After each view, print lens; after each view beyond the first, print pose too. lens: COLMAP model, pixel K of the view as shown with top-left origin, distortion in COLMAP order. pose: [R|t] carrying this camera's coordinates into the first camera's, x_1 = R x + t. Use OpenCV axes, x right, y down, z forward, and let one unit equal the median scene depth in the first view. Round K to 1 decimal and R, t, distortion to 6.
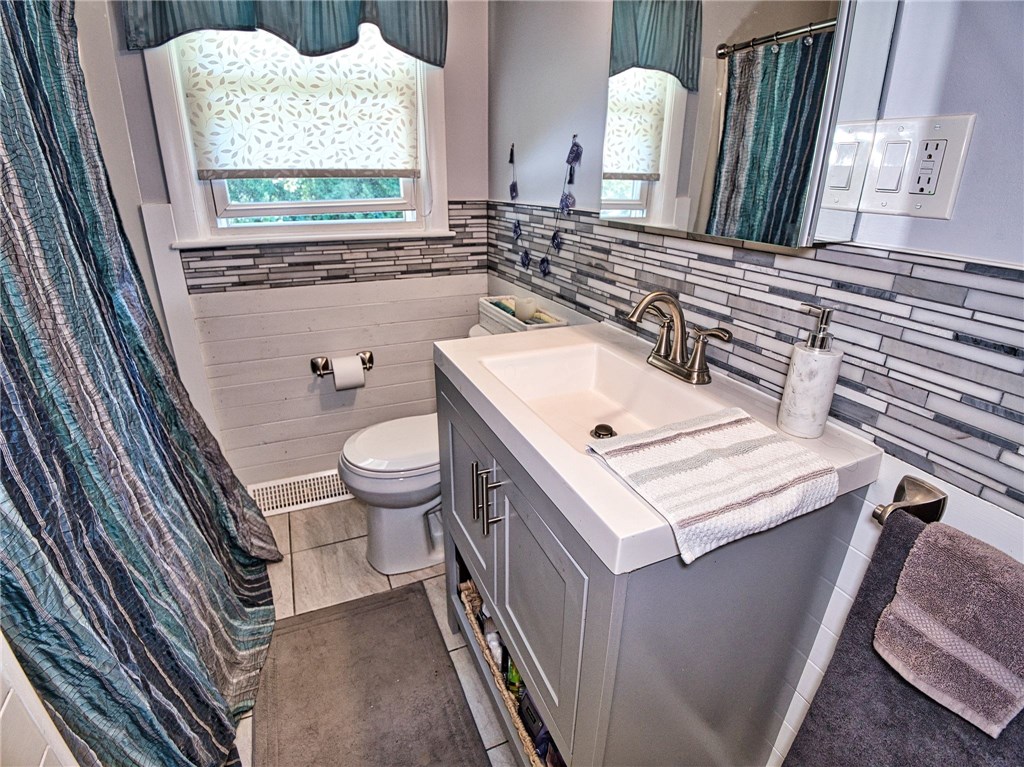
lens RADIAL K [[498.0, 0, 505.2], [0, 498.0, 384.0], [0, 0, 1]] dist [-0.049744, -0.005461]
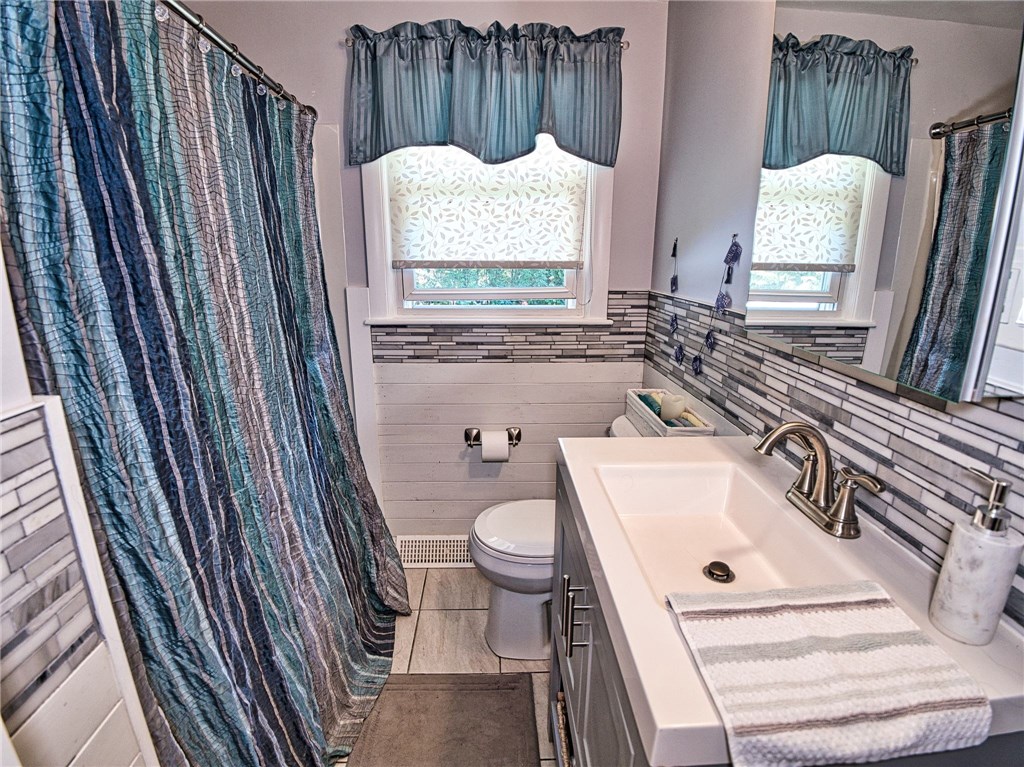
lens RADIAL K [[498.0, 0, 508.7], [0, 498.0, 384.7], [0, 0, 1]] dist [-0.049744, -0.005461]
pose [[0.930478, 0.090276, -0.355051, 0.094591], [-0.134388, 0.985710, -0.101562, -0.065041], [0.340809, 0.142216, 0.929314, 0.014600]]
